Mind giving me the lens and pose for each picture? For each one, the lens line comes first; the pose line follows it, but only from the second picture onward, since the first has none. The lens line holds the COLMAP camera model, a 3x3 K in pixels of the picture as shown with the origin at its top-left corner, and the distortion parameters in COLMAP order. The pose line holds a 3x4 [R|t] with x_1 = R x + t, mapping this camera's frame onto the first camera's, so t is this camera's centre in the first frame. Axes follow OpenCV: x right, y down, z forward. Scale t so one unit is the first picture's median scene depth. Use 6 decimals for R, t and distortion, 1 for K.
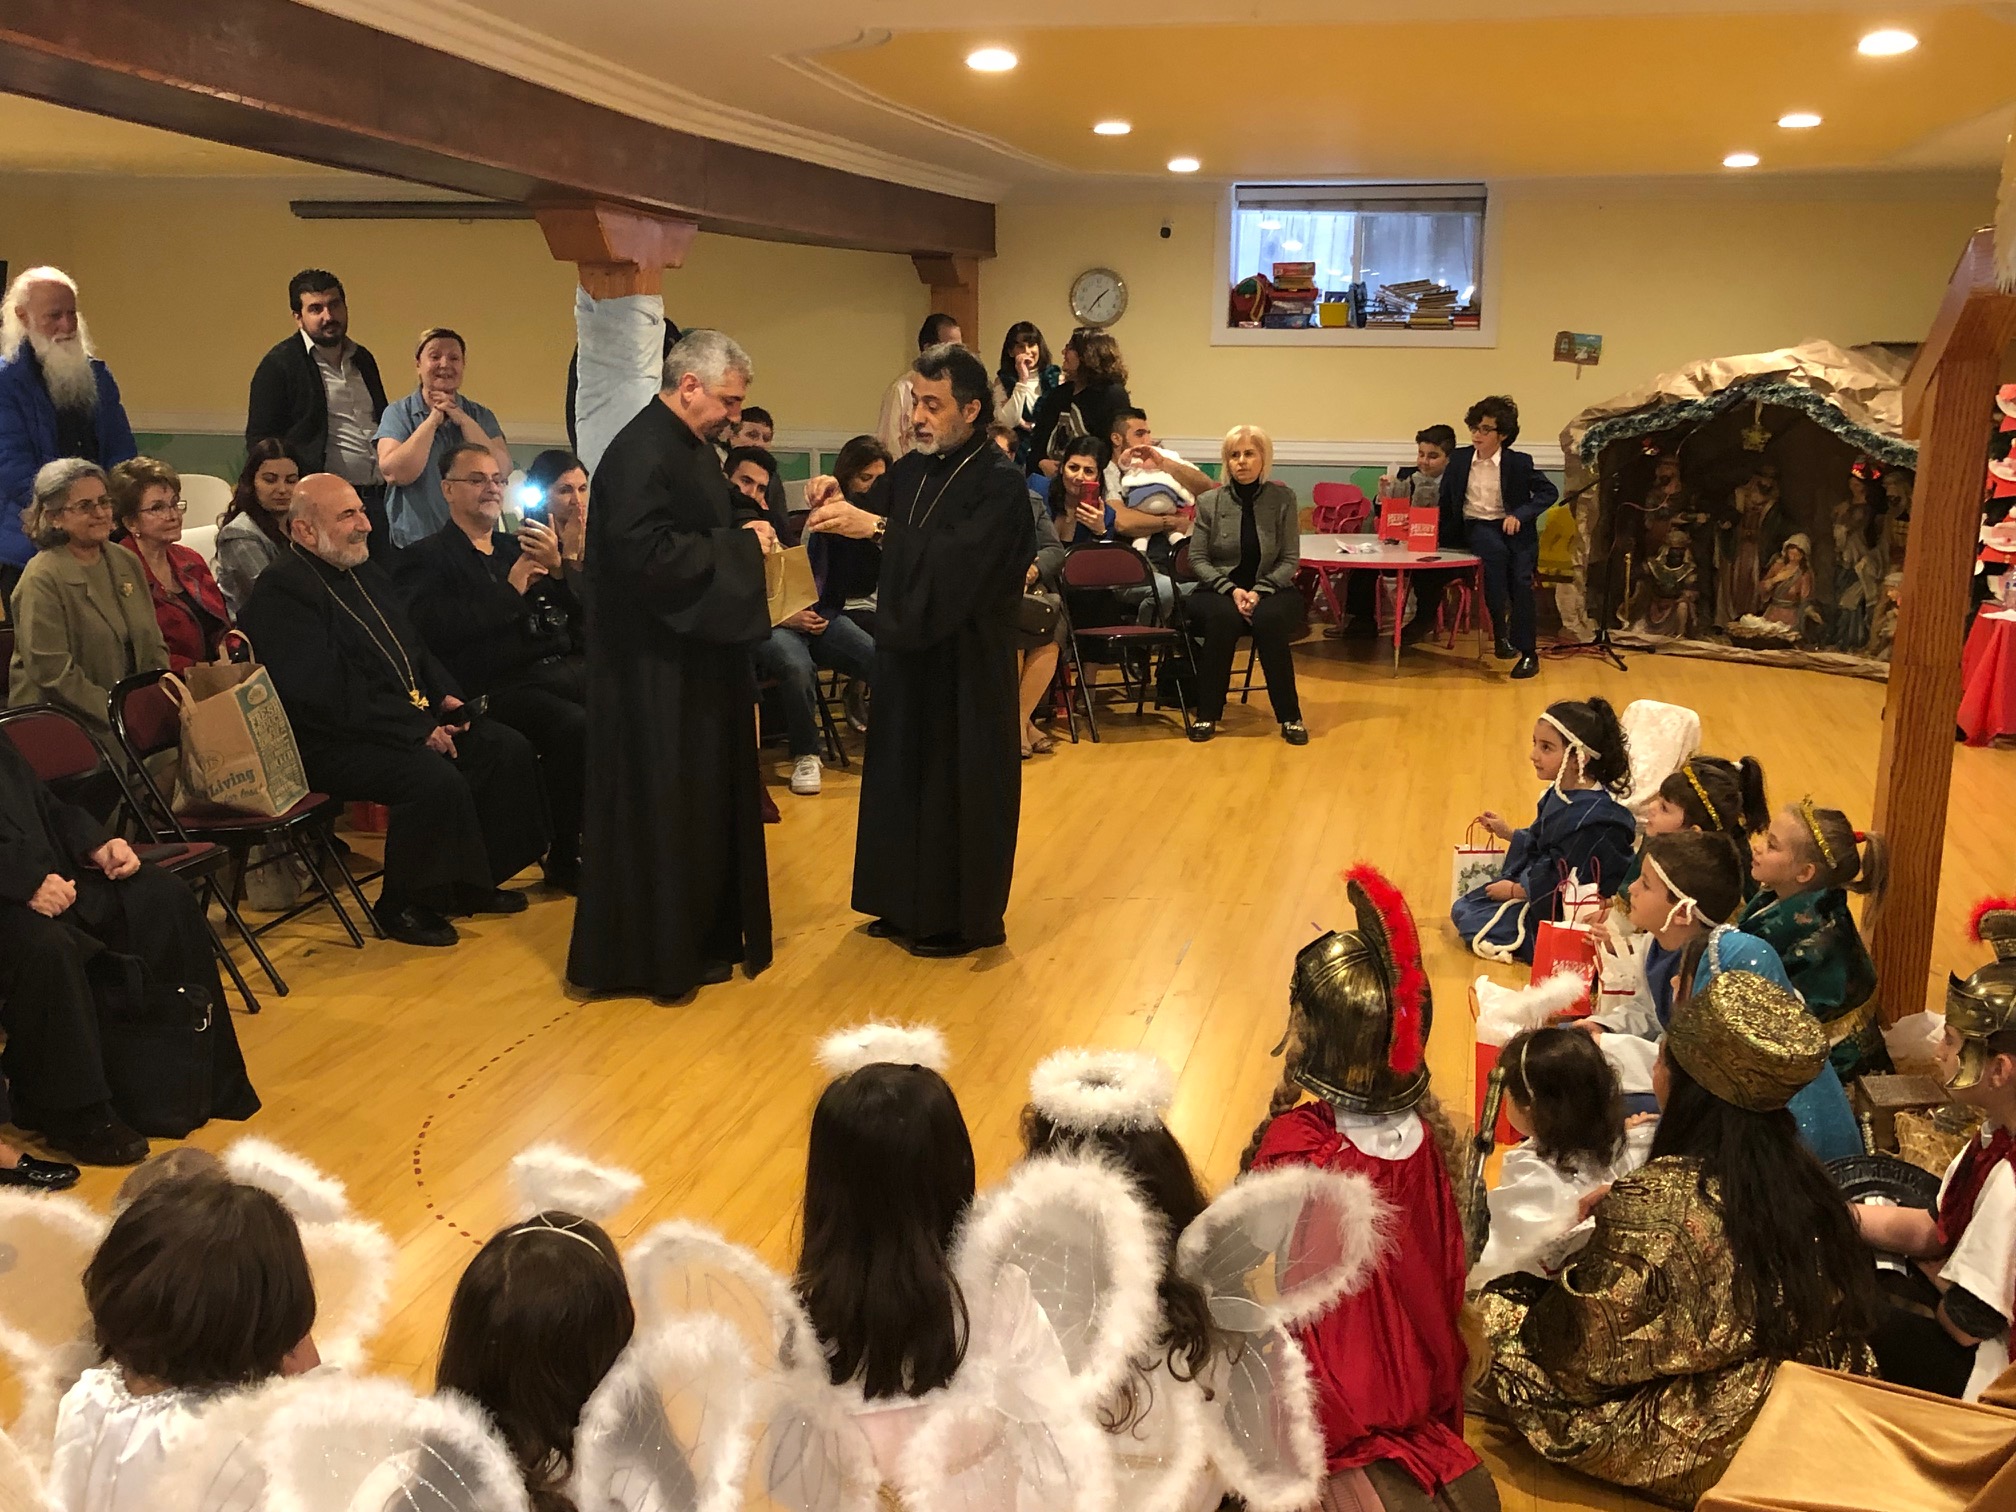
lens RADIAL K [[2188.3, 0, 977.6], [0, 2188.3, 754.1], [0, 0, 1]] dist [0.132192, -0.355760]
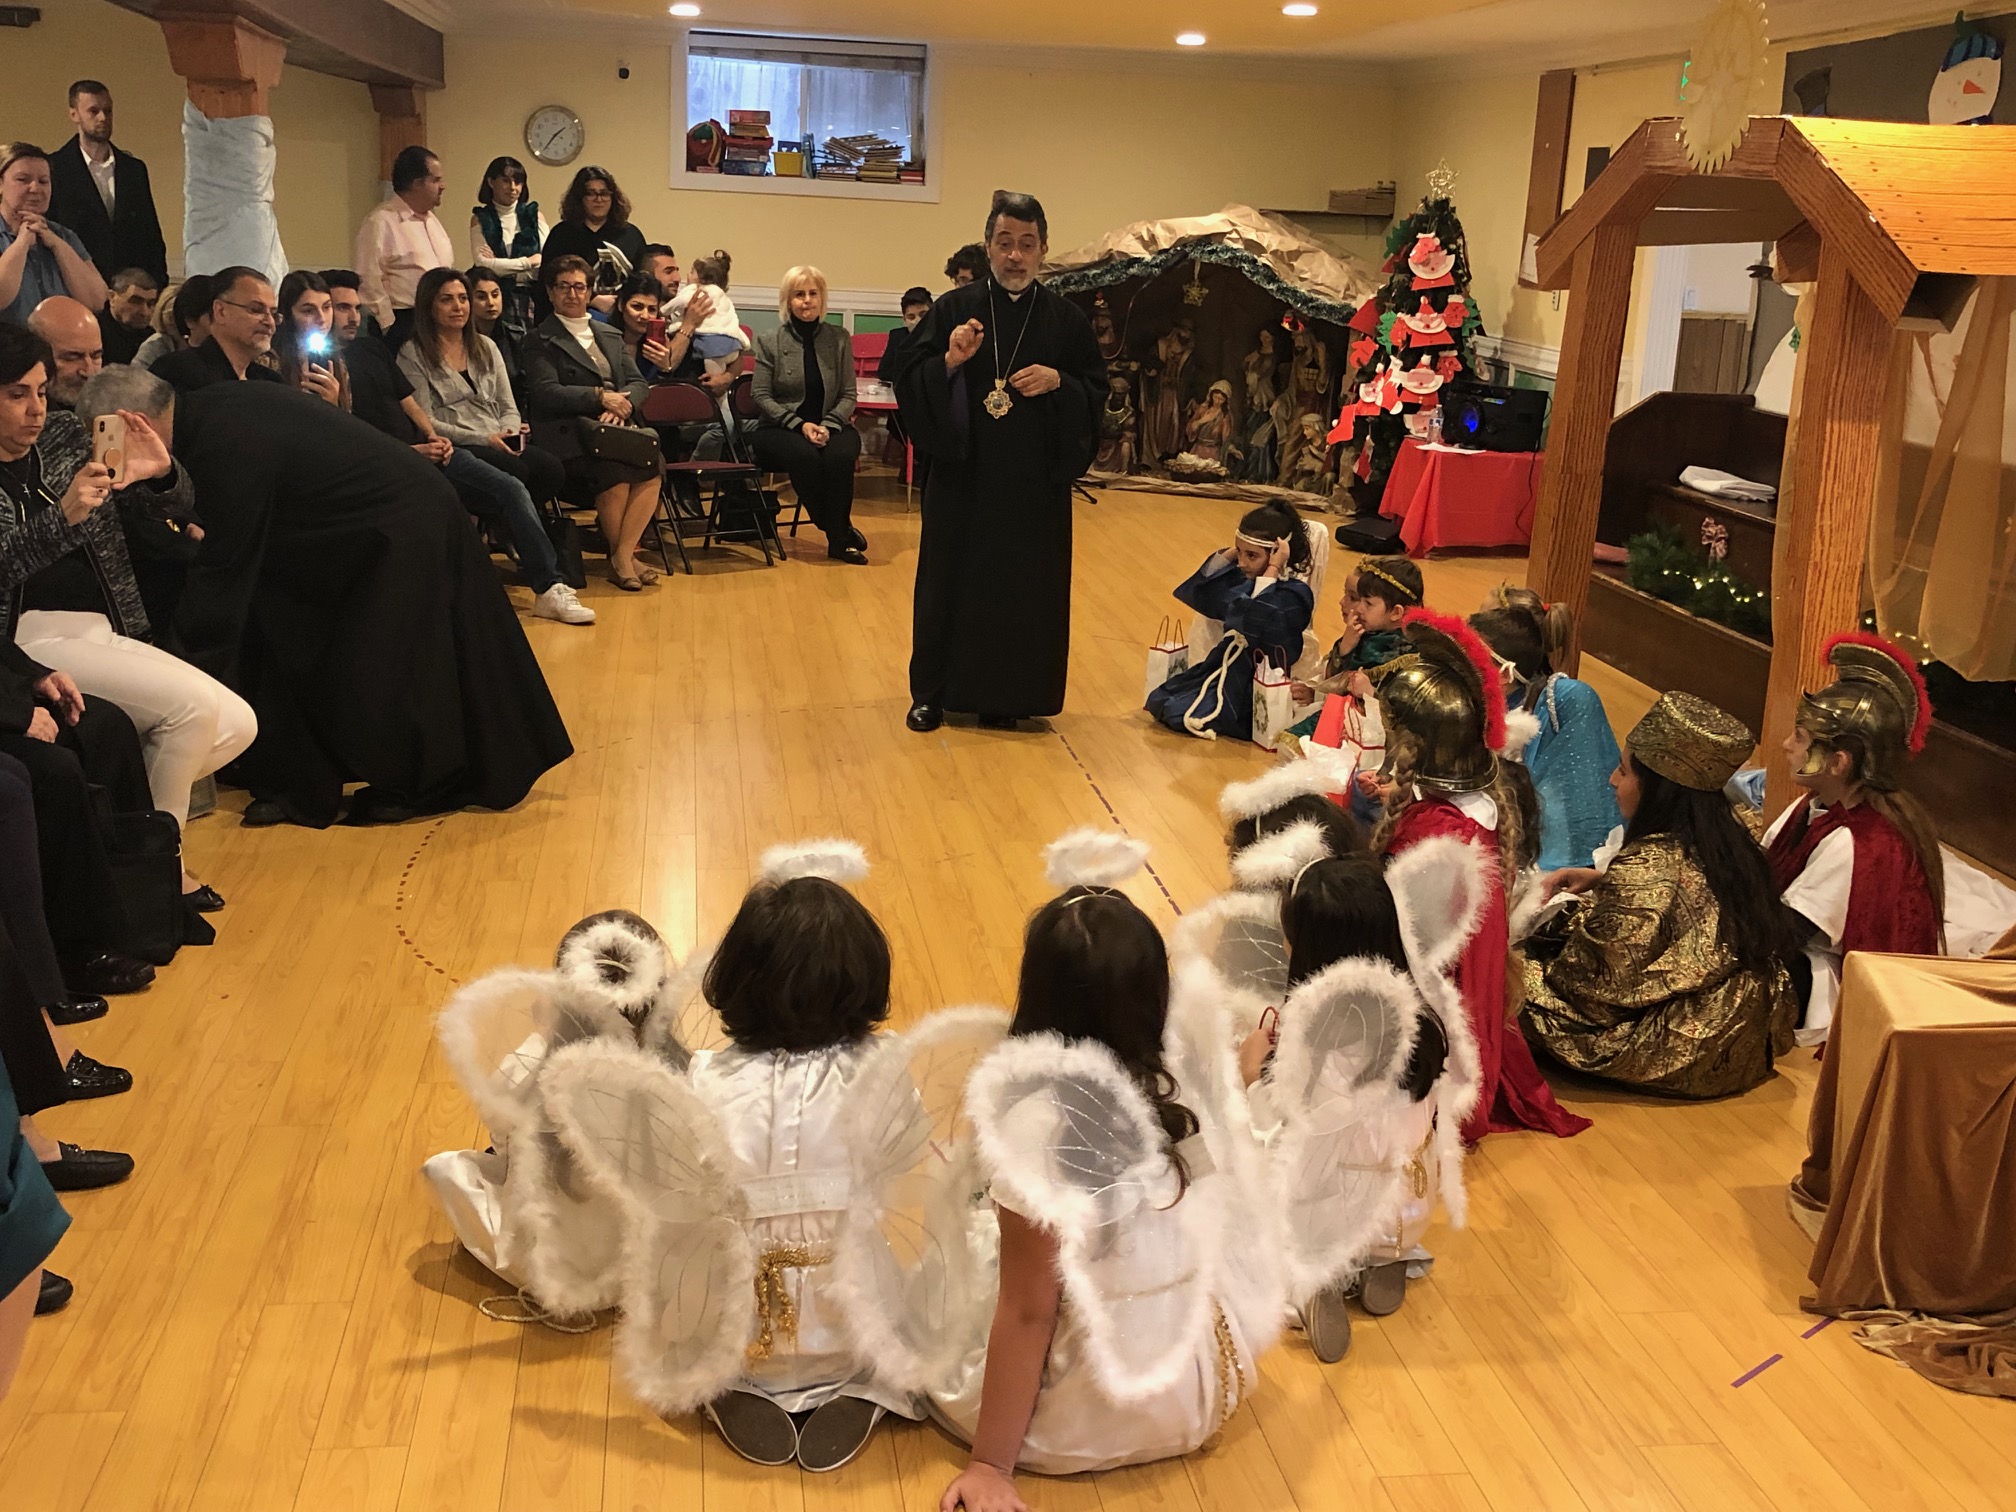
lens RADIAL K [[2188.3, 0, 977.6], [0, 2188.3, 754.1], [0, 0, 1]] dist [0.132192, -0.355760]
pose [[0.937772, -0.052978, 0.343185, -0.145061], [0.030539, 0.997046, 0.070468, 0.008472], [-0.345905, -0.055602, 0.936621, -0.024028]]
